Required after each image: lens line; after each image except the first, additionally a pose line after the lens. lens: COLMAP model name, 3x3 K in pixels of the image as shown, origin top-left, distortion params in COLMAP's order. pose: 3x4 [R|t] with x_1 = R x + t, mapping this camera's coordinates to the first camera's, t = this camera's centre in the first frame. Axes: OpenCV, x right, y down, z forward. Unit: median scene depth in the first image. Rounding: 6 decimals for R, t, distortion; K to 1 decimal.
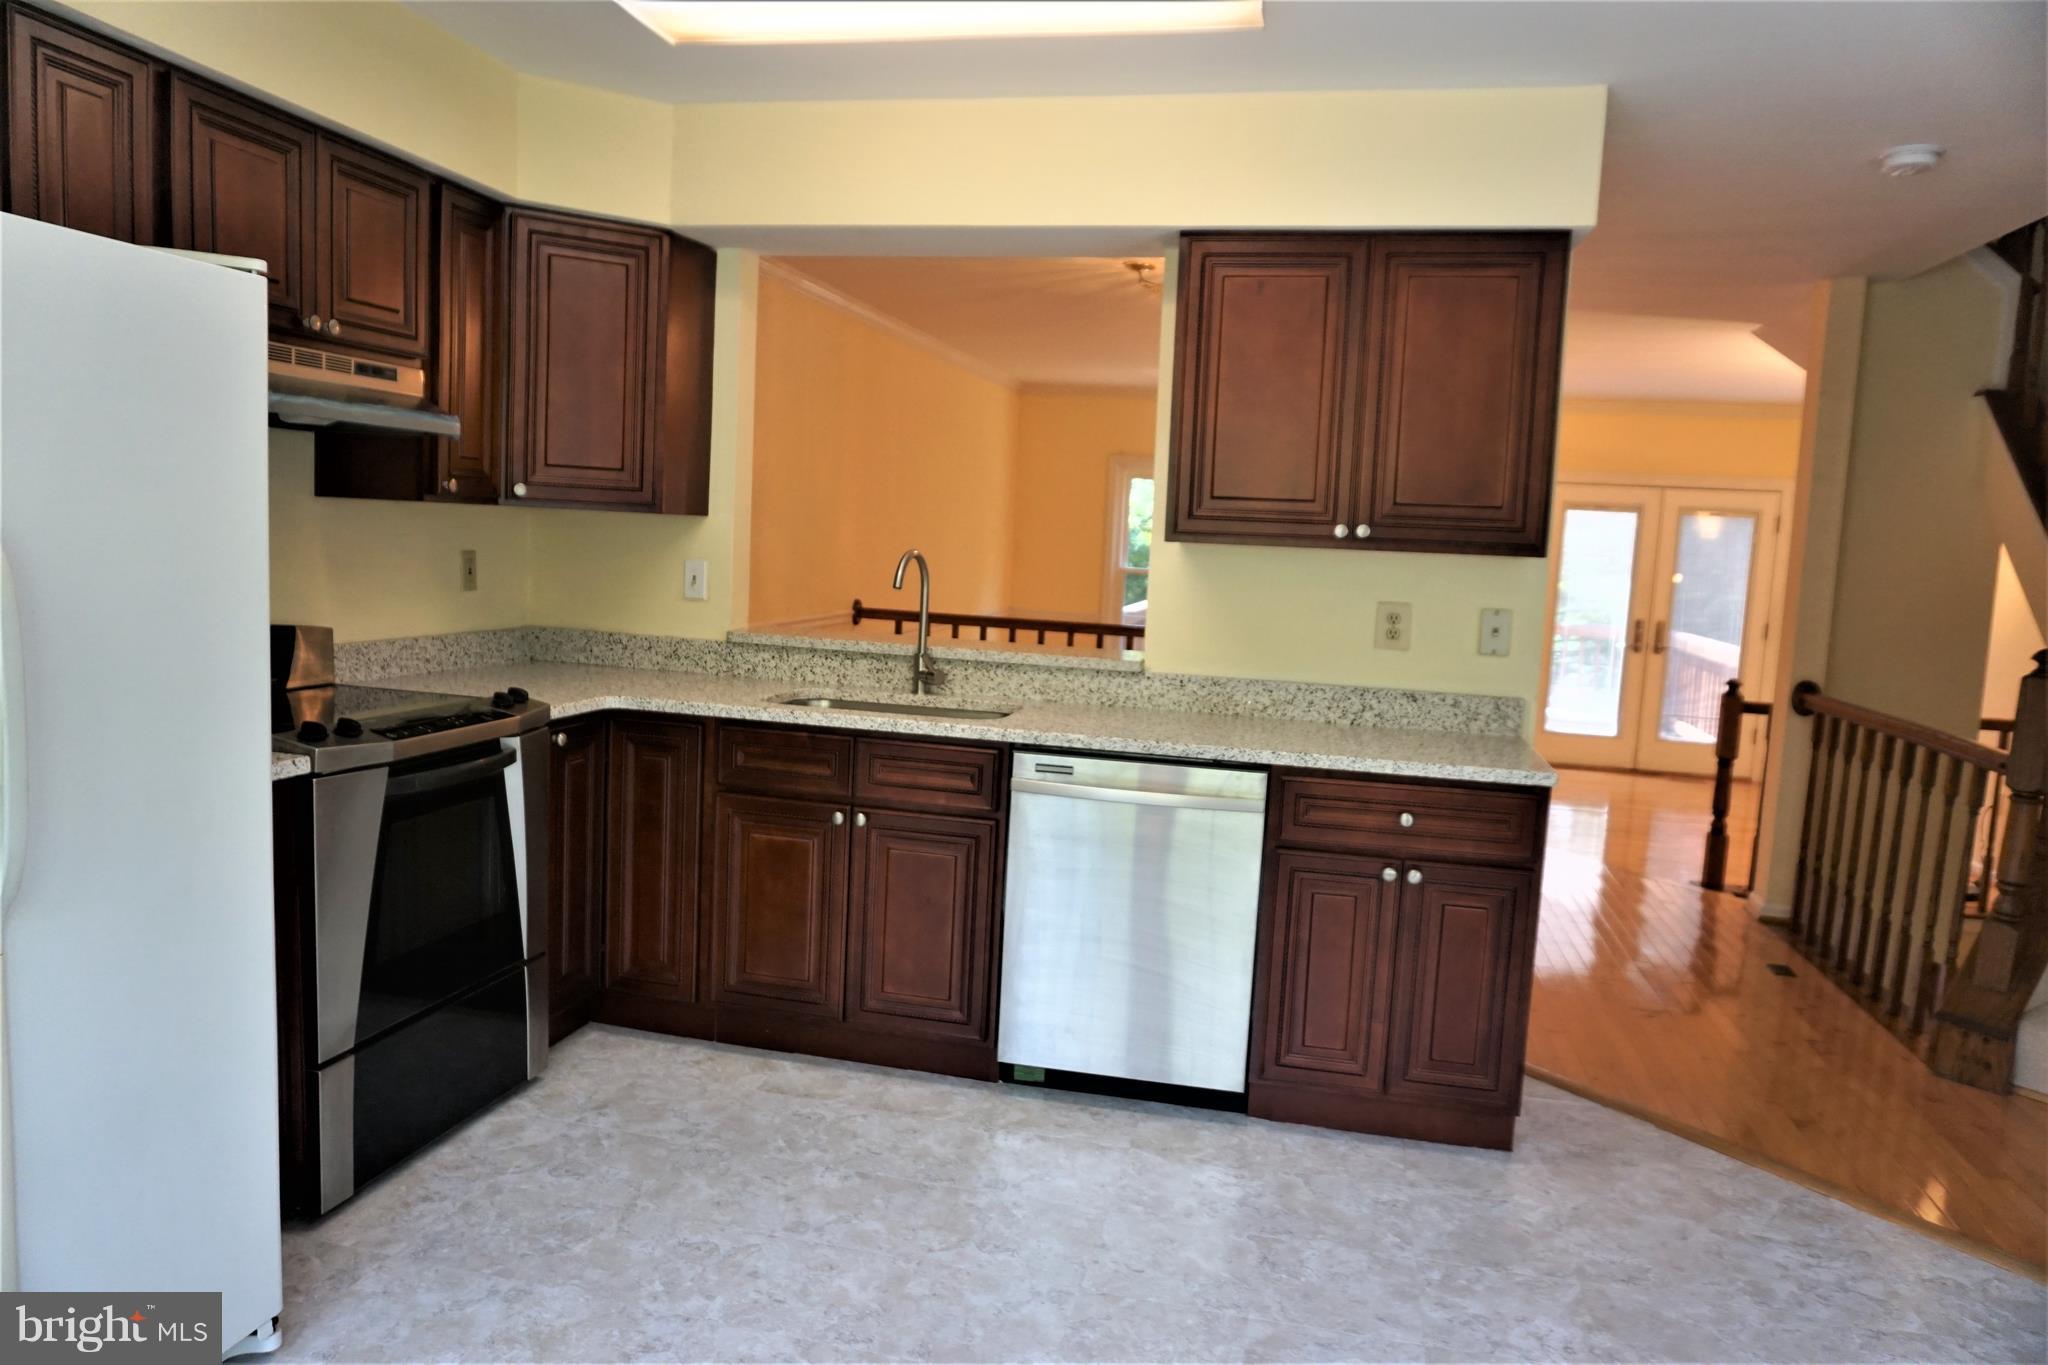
lens RADIAL K [[1361.7, 0, 1019.5], [0, 1361.7, 681.8], [0, 0, 1]] dist [-0.052959, 0.038772]
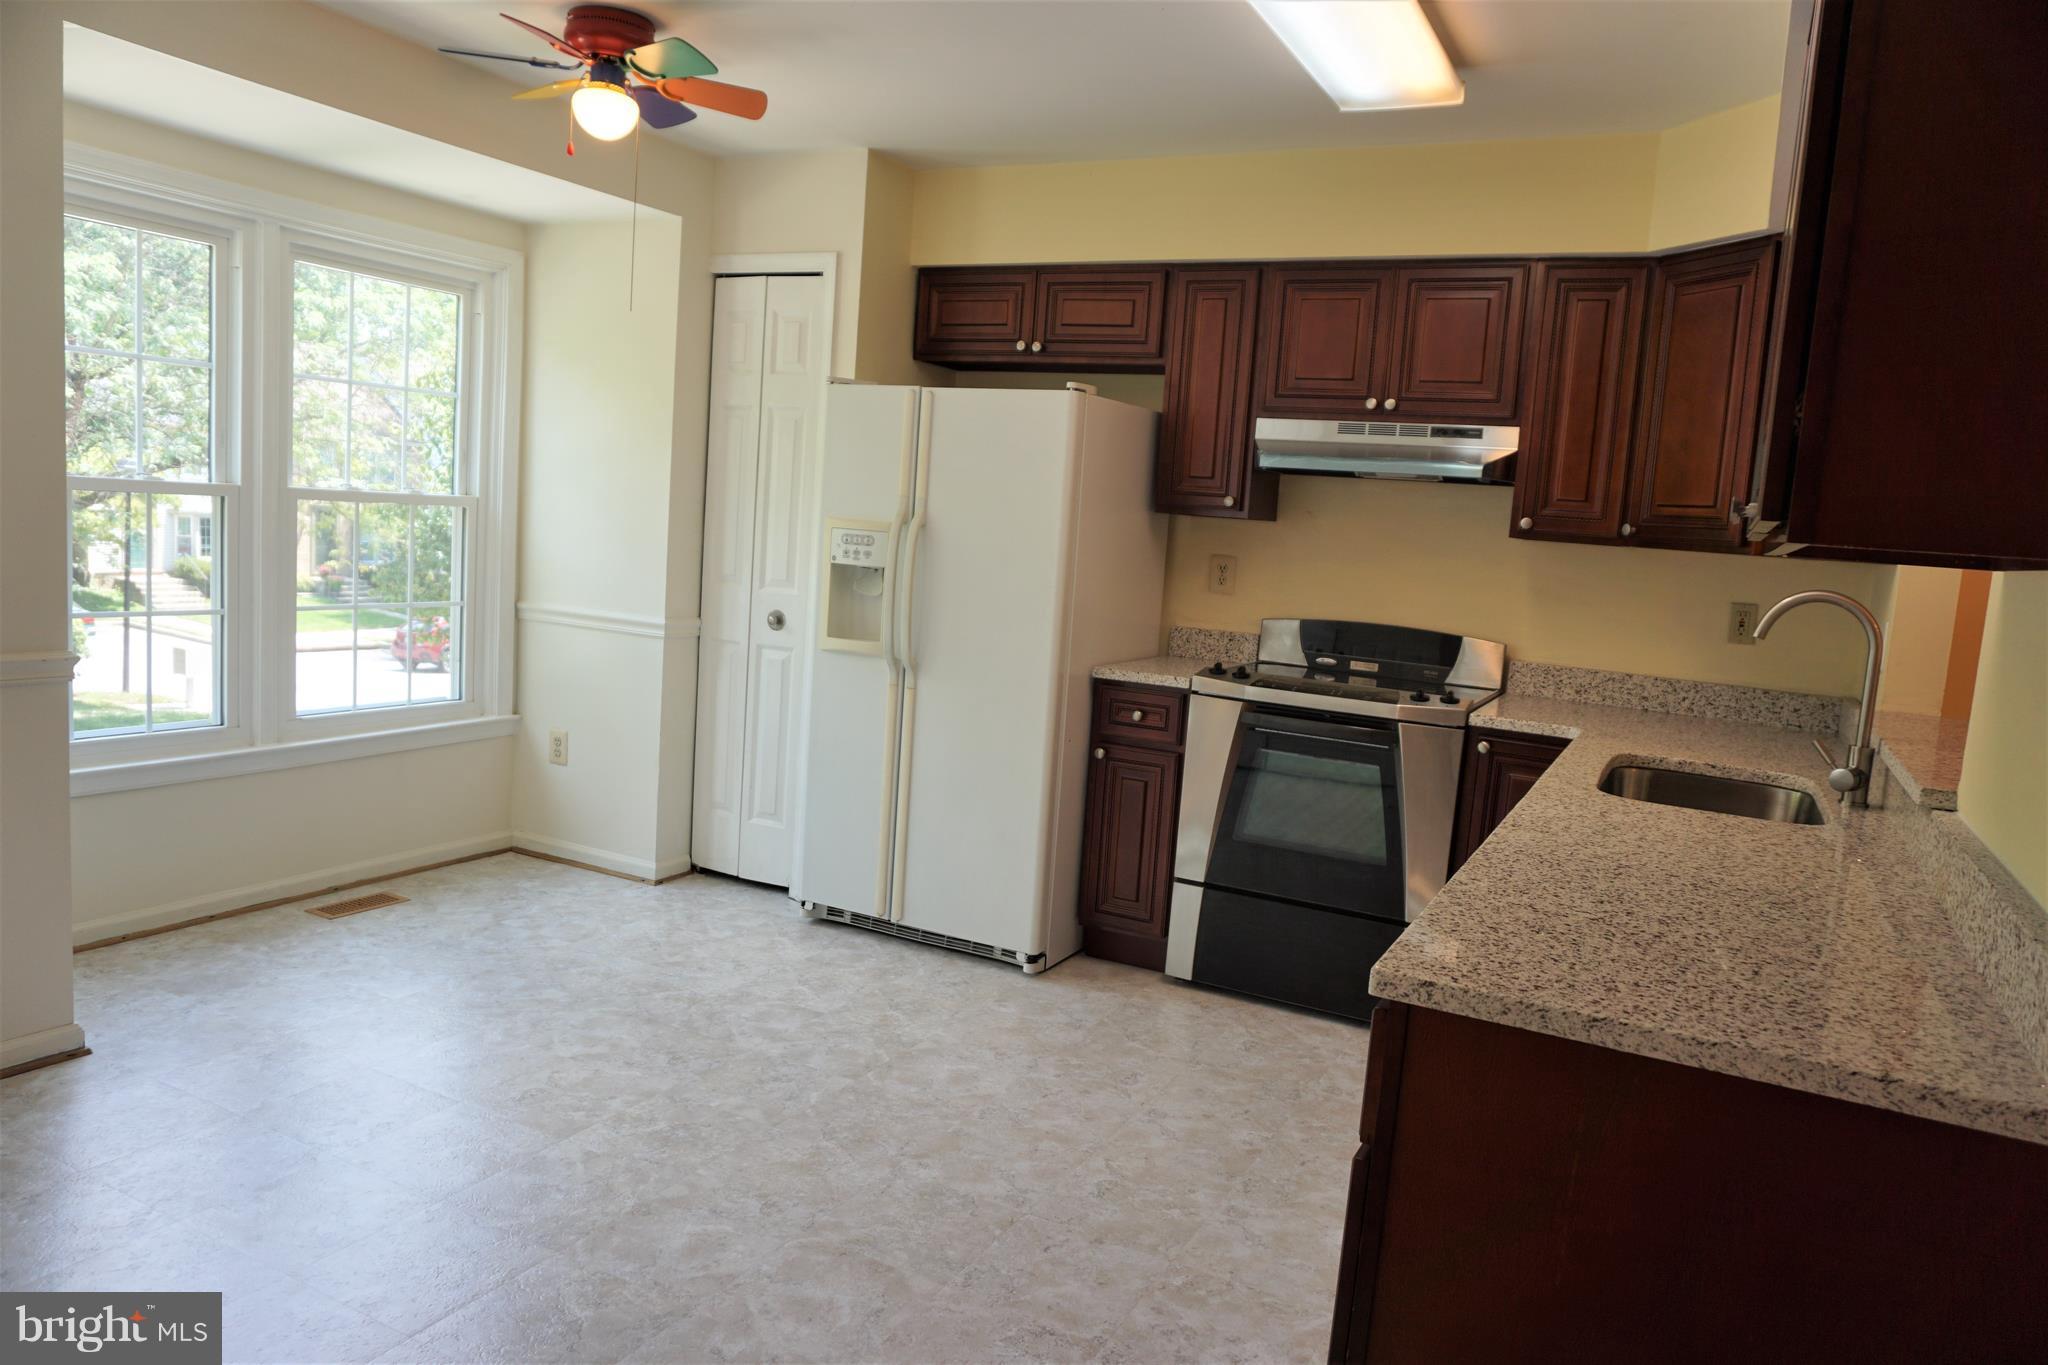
lens RADIAL K [[1361.7, 0, 1019.5], [0, 1361.7, 681.8], [0, 0, 1]] dist [-0.052959, 0.038772]
pose [[-0.246401, 0.053651, -0.967682, 0.772680], [-0.186304, 0.977223, 0.101618, -0.048180], [0.951093, 0.205321, -0.230794, 0.847886]]
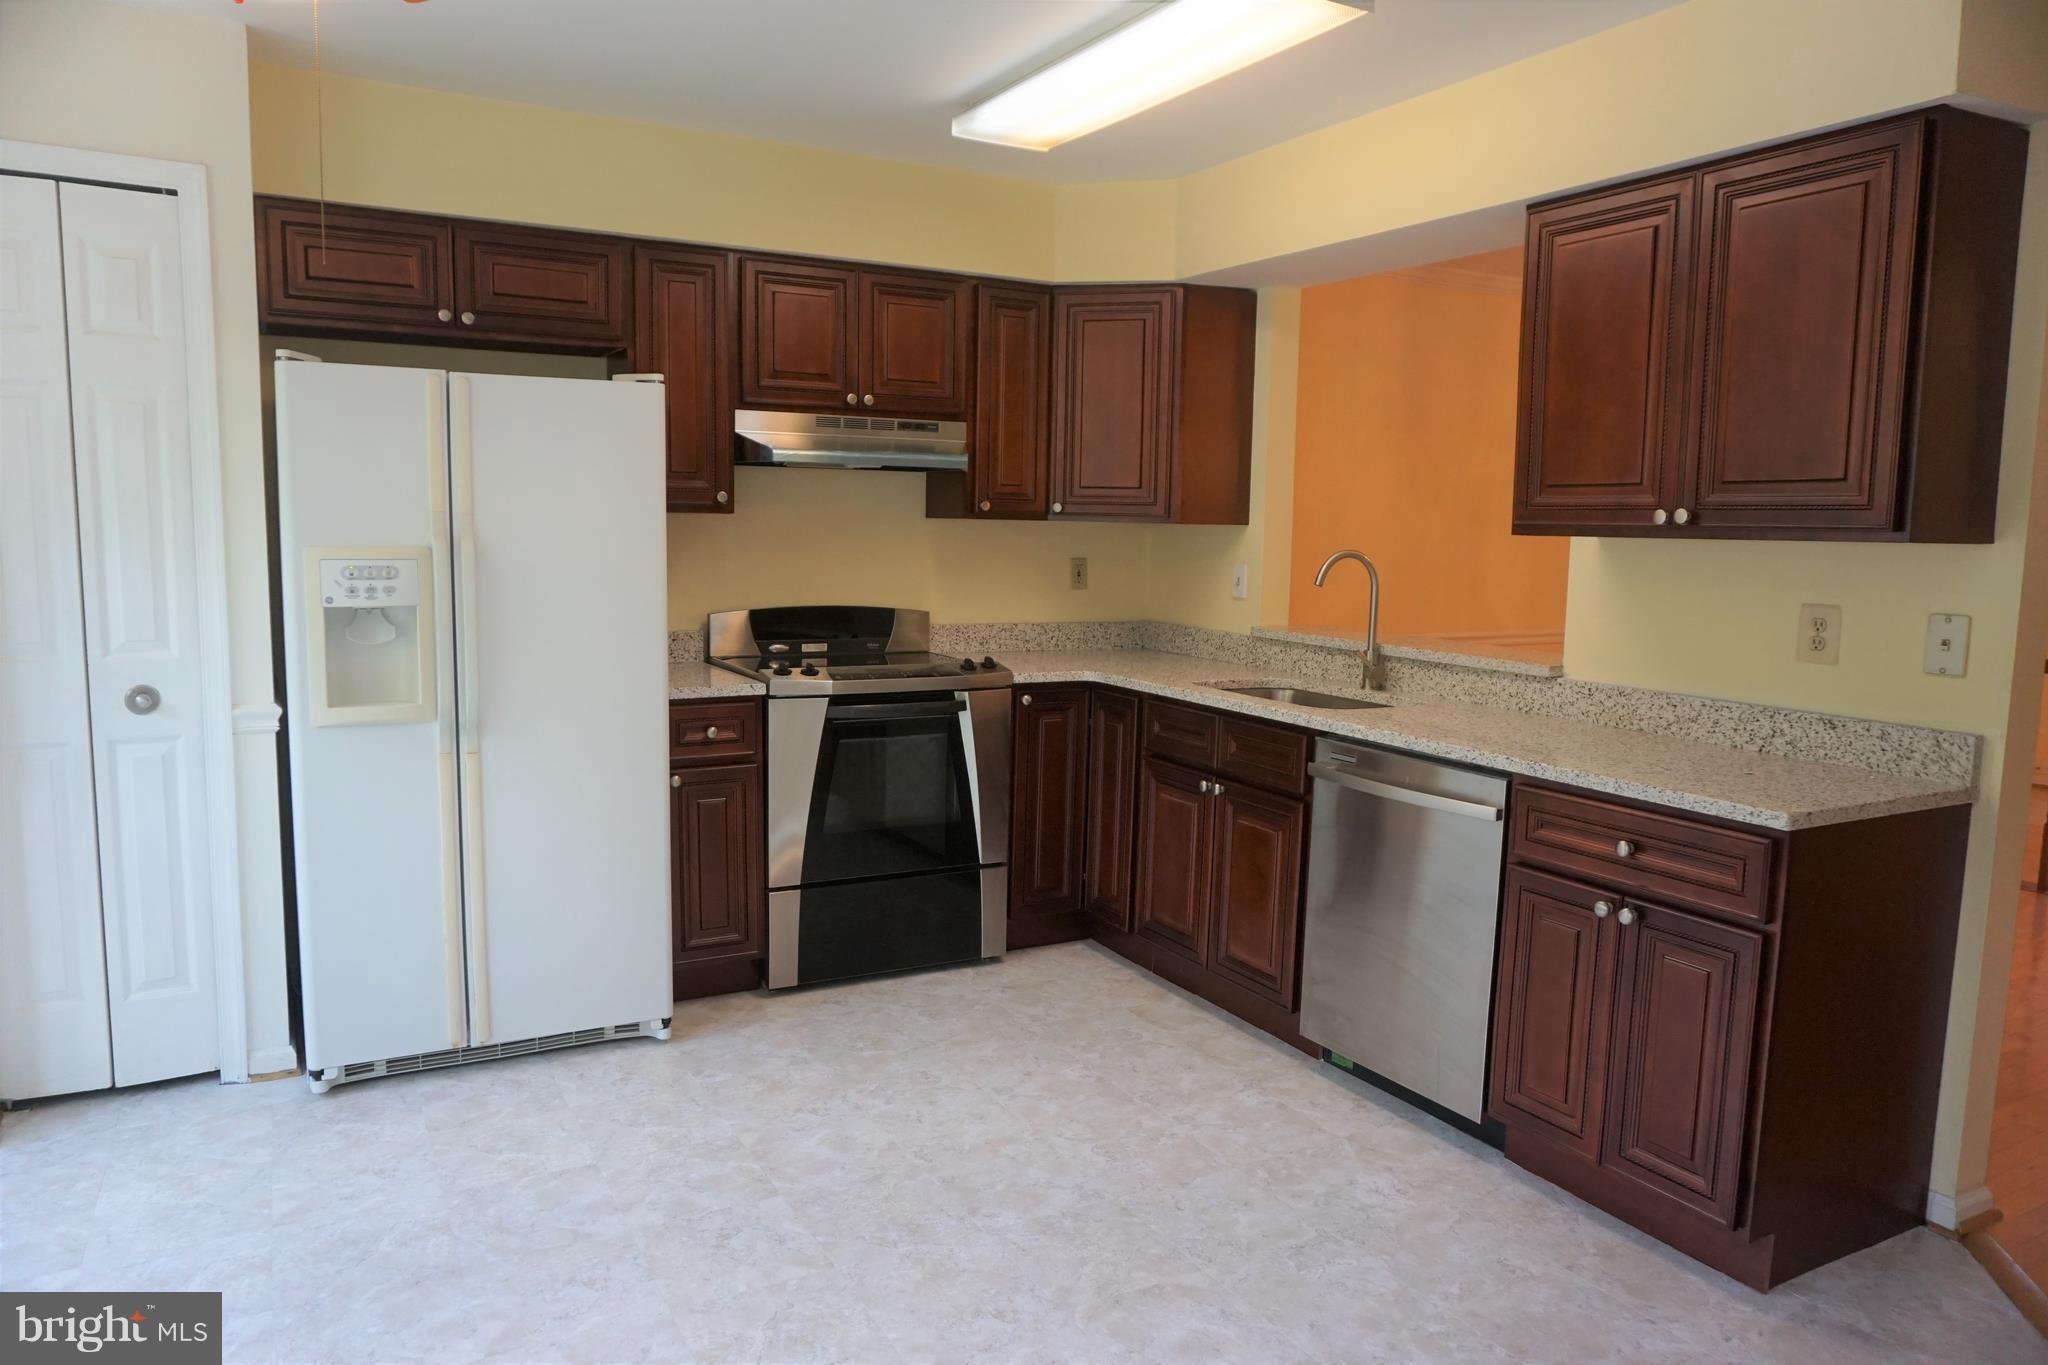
lens RADIAL K [[1357.3, 0, 1024.0], [0, 1357.3, 682.5], [0, 0, 1]] dist [-0.058088, 0.040377]
pose [[0.669218, 0.053218, -0.741158, 0.586949], [-0.068277, 0.997616, 0.009983, 0.012829], [0.739923, 0.043924, 0.671256, 0.129082]]
